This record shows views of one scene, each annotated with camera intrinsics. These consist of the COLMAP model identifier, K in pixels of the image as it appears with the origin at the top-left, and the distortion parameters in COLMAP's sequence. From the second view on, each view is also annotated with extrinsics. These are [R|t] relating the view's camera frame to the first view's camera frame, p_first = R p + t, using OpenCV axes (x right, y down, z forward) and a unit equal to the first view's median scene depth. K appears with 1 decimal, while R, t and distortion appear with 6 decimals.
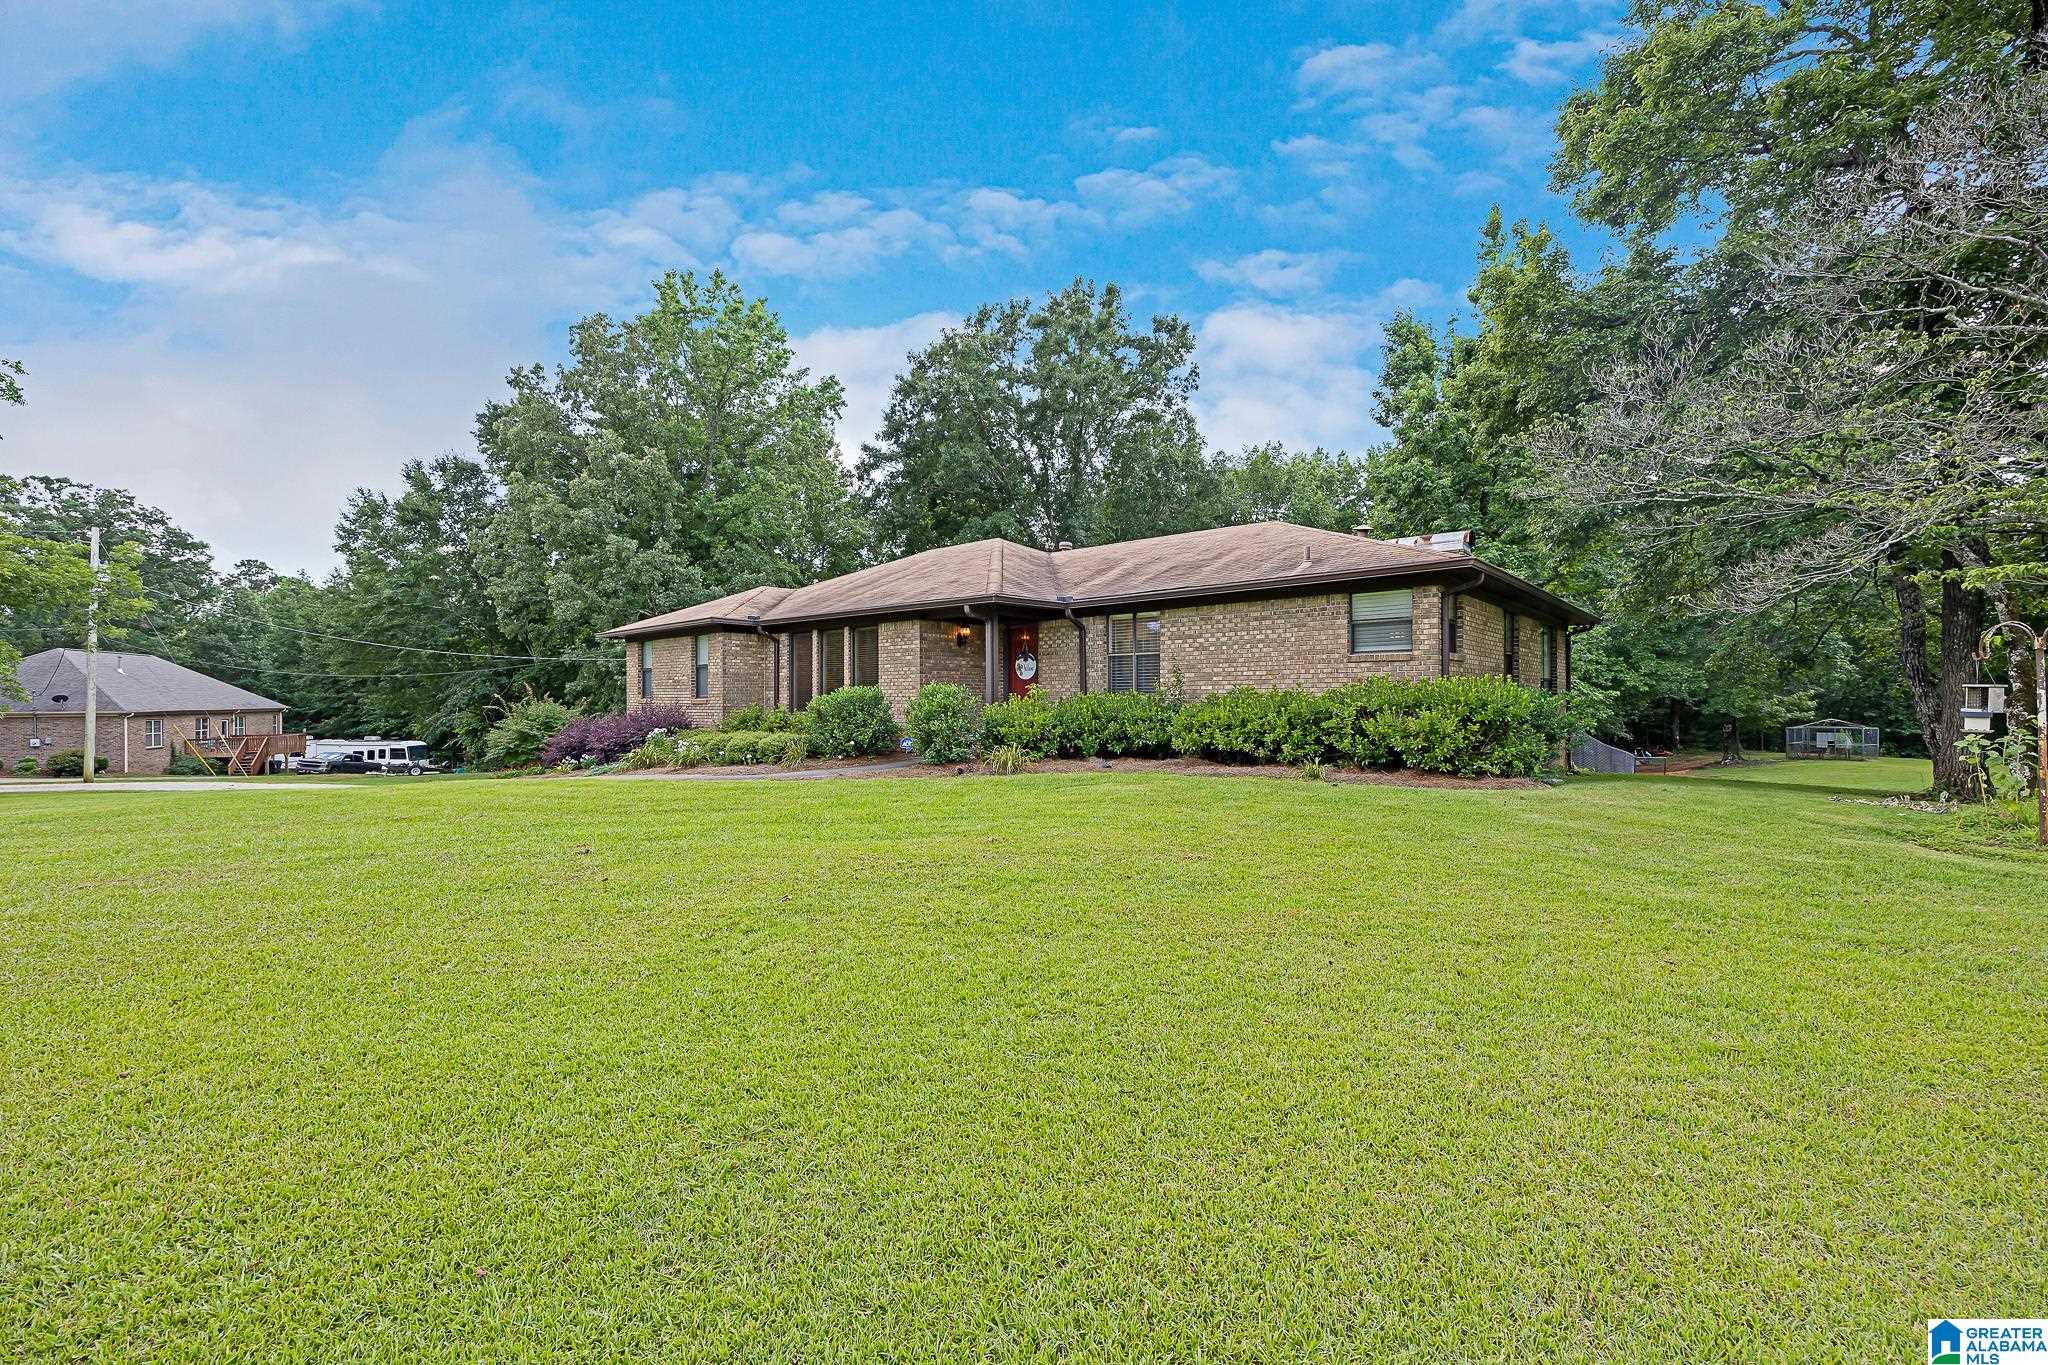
lens RADIAL K [[846.0, 0, 1024.0], [0, 846.0, 682.5], [0, 0, 1]] dist [-0.000042, -0.000014]
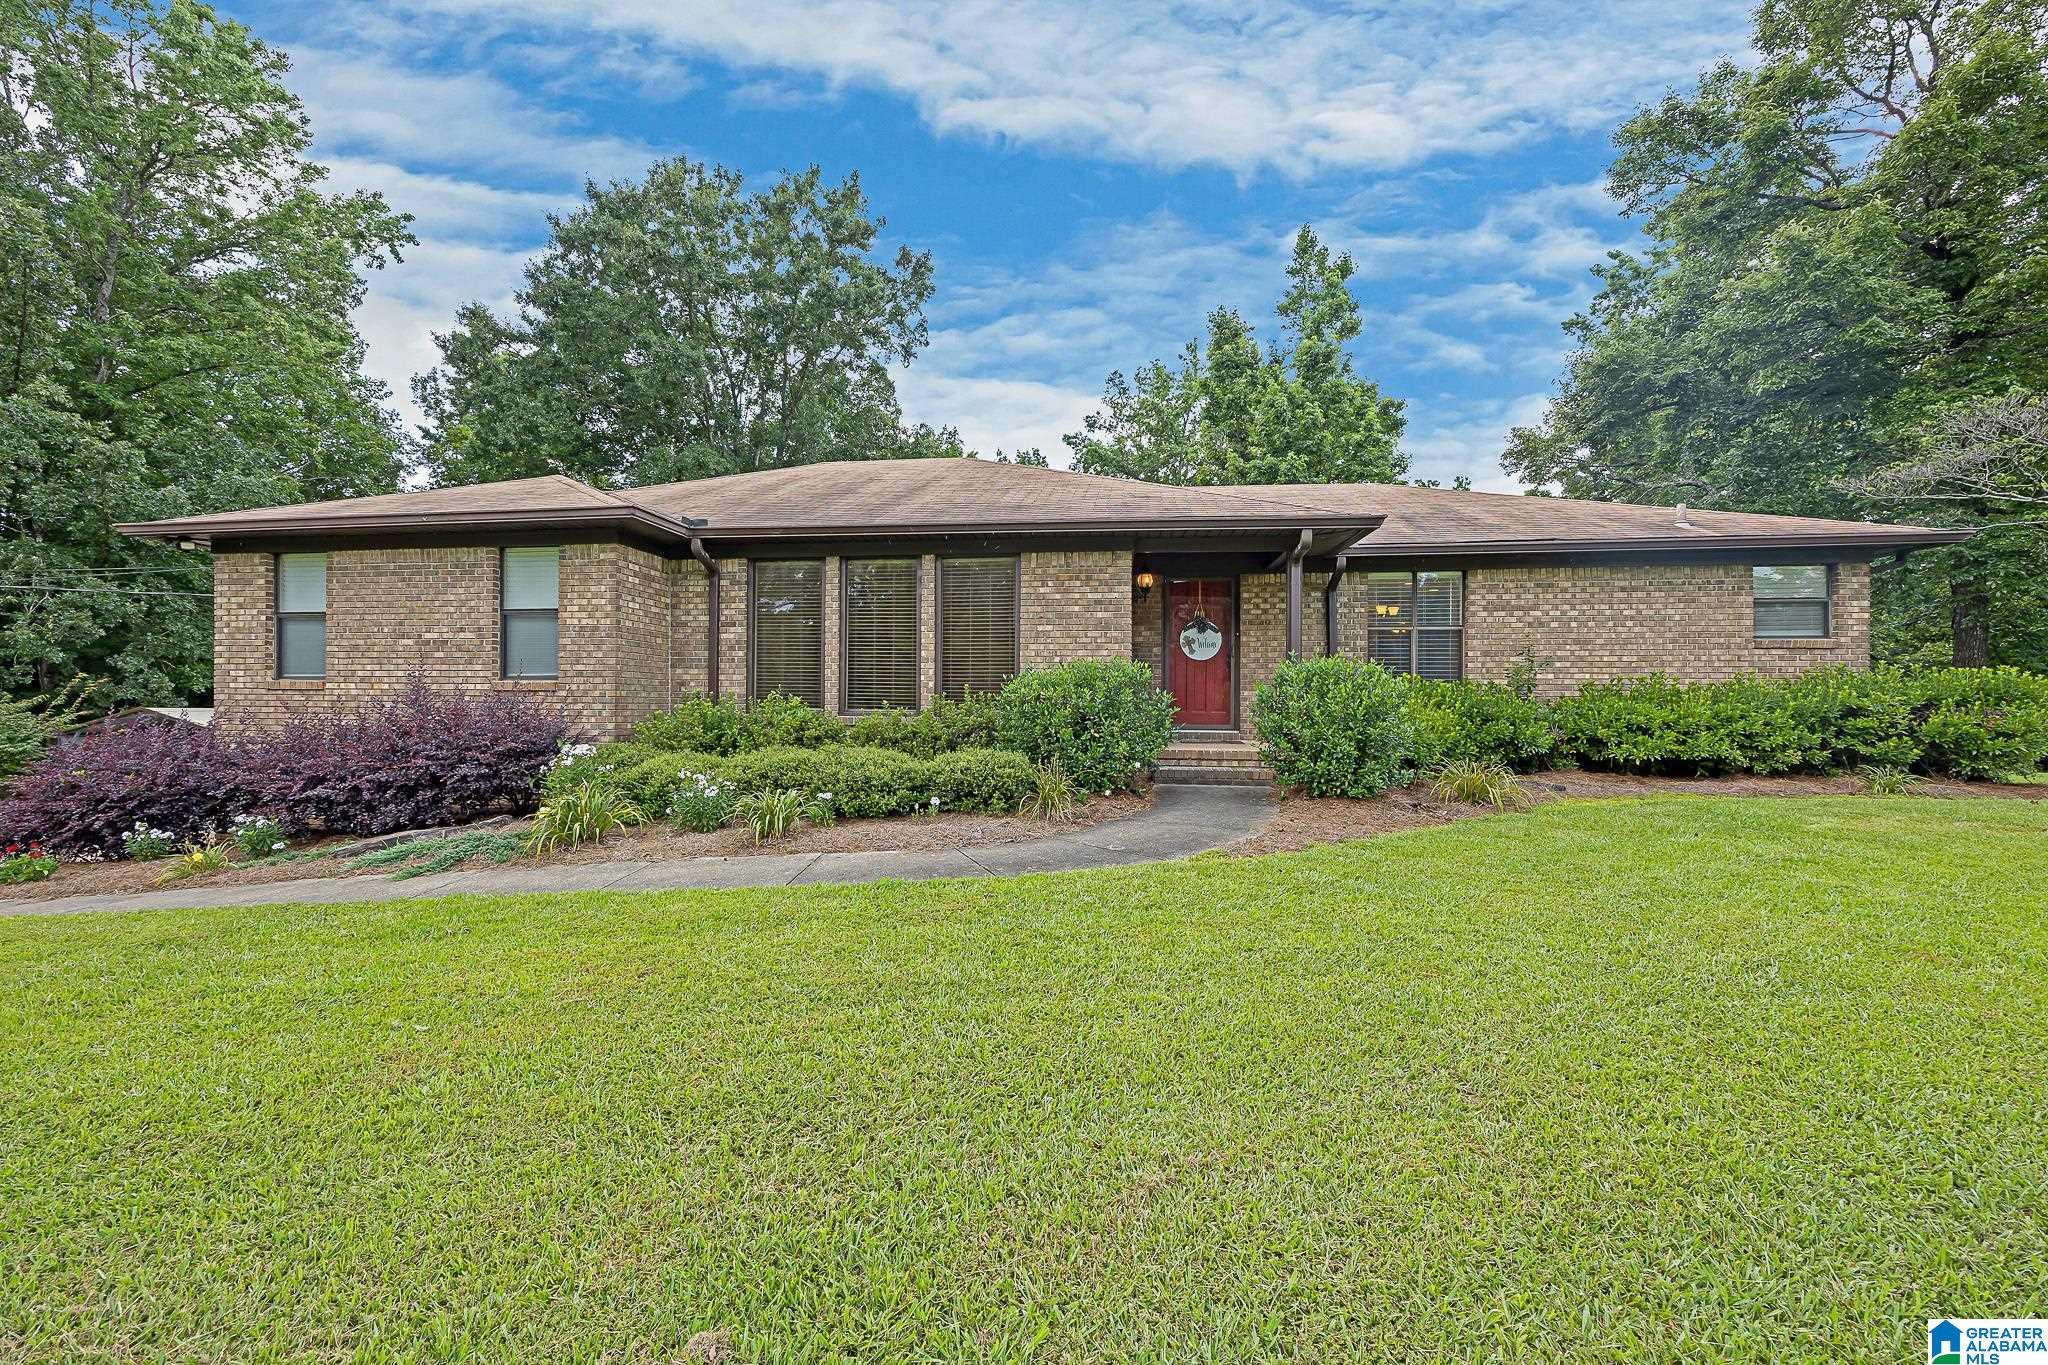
lens RADIAL K [[846.0, 0, 1024.0], [0, 846.0, 682.5], [0, 0, 1]] dist [-0.000042, -0.000014]
pose [[0.825801, 0.022710, 0.563504, -0.495881], [-0.019970, 0.999740, -0.011026, 0.024352], [-0.563608, -0.002148, 0.826039, 0.530922]]
